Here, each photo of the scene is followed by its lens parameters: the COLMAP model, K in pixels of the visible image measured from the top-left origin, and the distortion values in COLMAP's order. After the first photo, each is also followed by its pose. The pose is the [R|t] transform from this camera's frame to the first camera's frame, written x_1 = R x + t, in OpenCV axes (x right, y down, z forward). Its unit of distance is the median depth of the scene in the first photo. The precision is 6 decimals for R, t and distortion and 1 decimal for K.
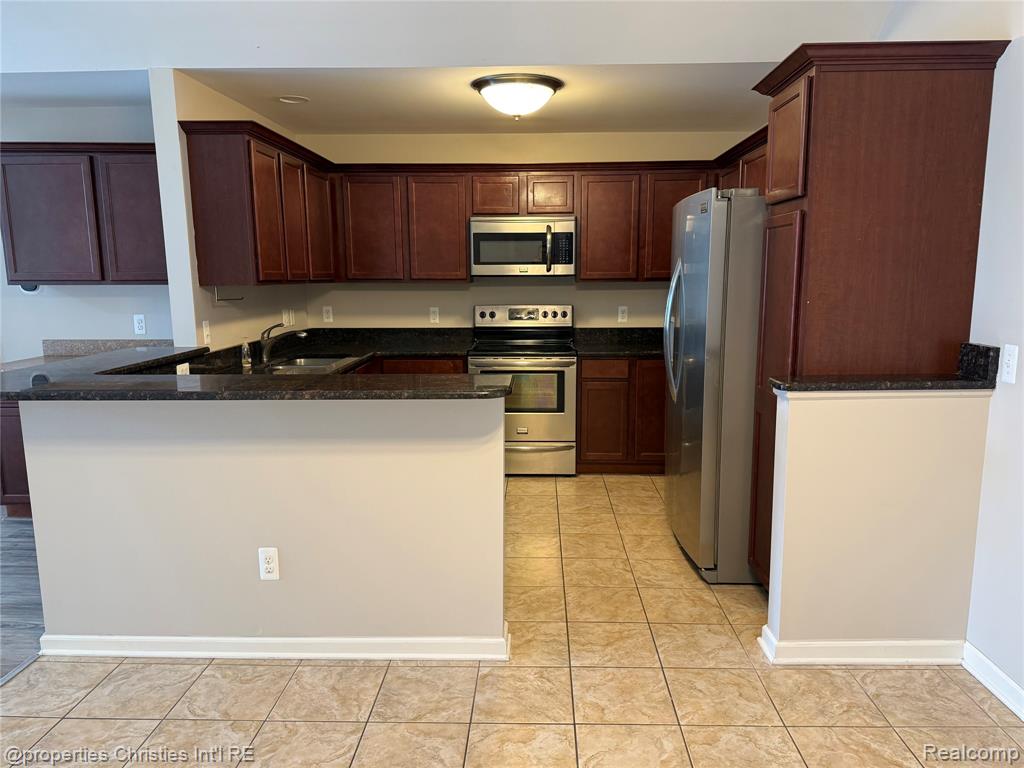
lens RADIAL K [[702.9, 0, 517.9], [0, 702.9, 401.1], [0, 0, 1]] dist [0.093313, -0.133774]
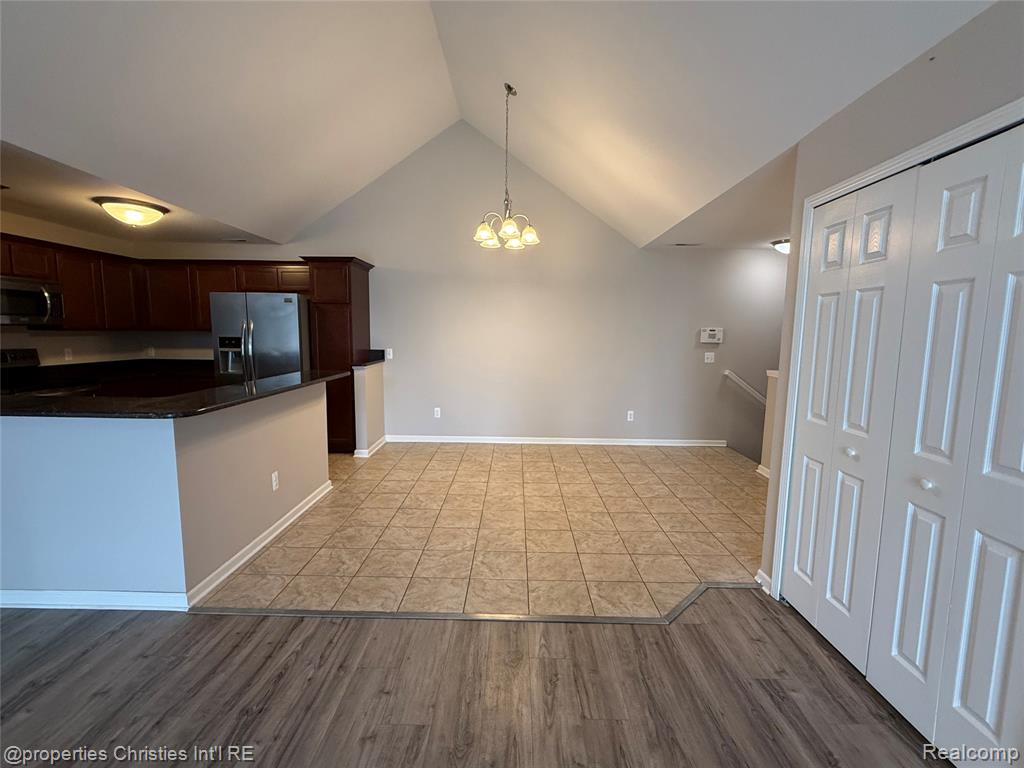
lens RADIAL K [[450.8, 0, 512.2], [0, 450.8, 385.4], [0, 0, 1]] dist [-0.001592, 0.000125]
pose [[-0.018096, -0.114455, 0.993264, -0.797968], [0.164290, 0.979583, 0.115871, -0.027204], [-0.986246, 0.165280, 0.001077, 0.183926]]
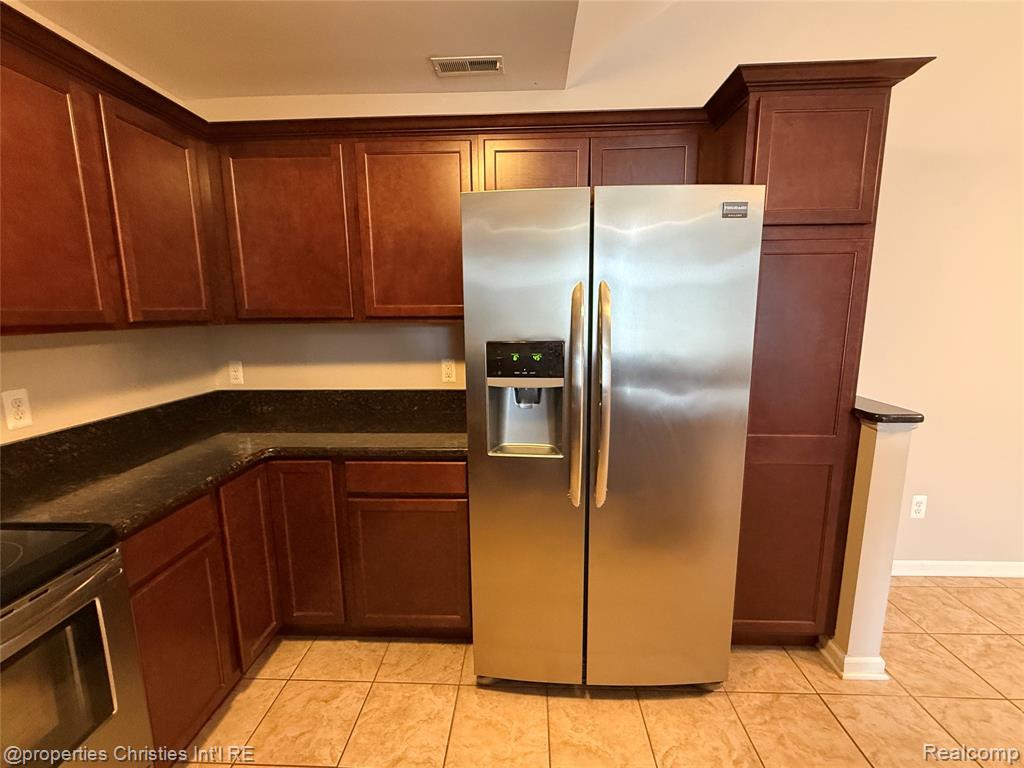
lens RADIAL K [[450.8, 0, 512.2], [0, 450.8, 385.4], [0, 0, 1]] dist [-0.001592, 0.000125]
pose [[0.012308, -0.159181, 0.987173, -0.122670], [0.187020, 0.970192, 0.154111, -0.133873], [-0.982279, 0.182725, 0.041711, 0.756298]]
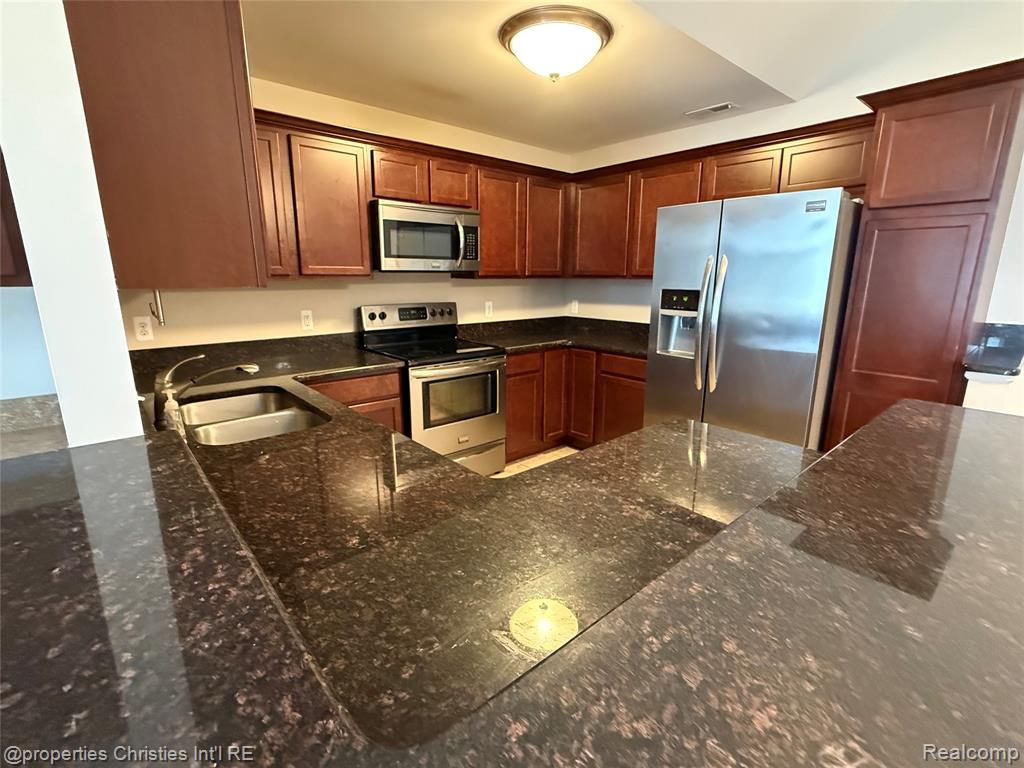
lens RADIAL K [[473.7, 0, 512.0], [0, 473.7, 384.0], [0, 0, 1]] dist [-0.003615, -0.000381]
pose [[0.732681, -0.146057, 0.664715, -0.349052], [0.113046, 0.989250, 0.092761, -0.080496], [-0.671118, 0.007179, 0.741316, 0.484088]]
